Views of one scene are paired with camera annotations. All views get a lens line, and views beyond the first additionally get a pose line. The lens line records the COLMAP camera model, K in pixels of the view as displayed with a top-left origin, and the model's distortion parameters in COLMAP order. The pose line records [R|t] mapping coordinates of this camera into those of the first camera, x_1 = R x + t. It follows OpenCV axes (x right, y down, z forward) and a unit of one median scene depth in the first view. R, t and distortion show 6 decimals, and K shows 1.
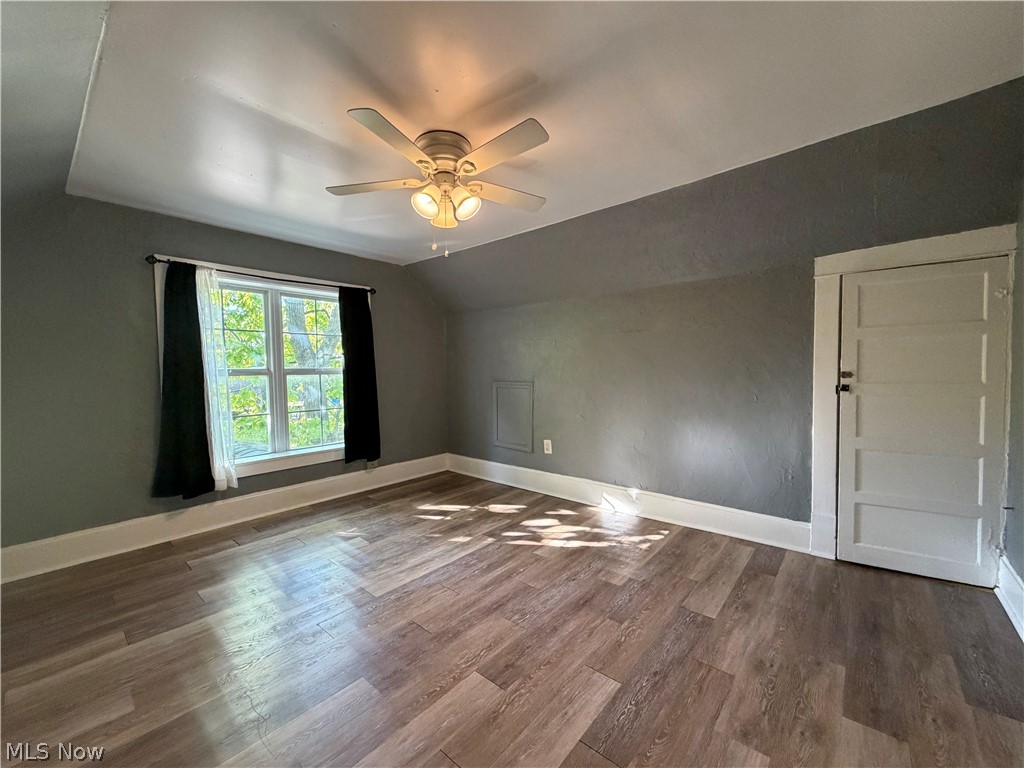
lens RADIAL K [[408.6, 0, 509.9], [0, 408.6, 387.1], [0, 0, 1]] dist [-0.000178, 0.000663]
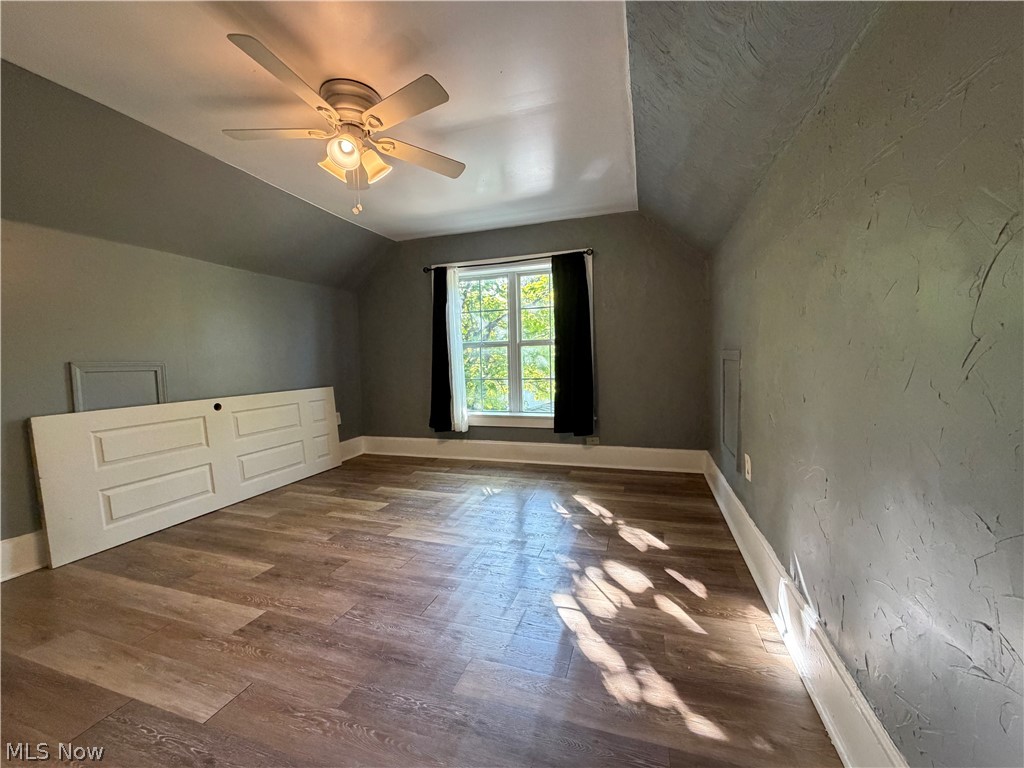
lens RADIAL K [[408.6, 0, 510.2], [0, 408.6, 388.1], [0, 0, 1]] dist [-0.000178, 0.000663]
pose [[0.384286, 0.073889, -0.920253, 0.517630], [-0.022432, 0.997245, 0.070703, 0.007952], [0.922942, -0.006527, 0.384884, 0.549757]]
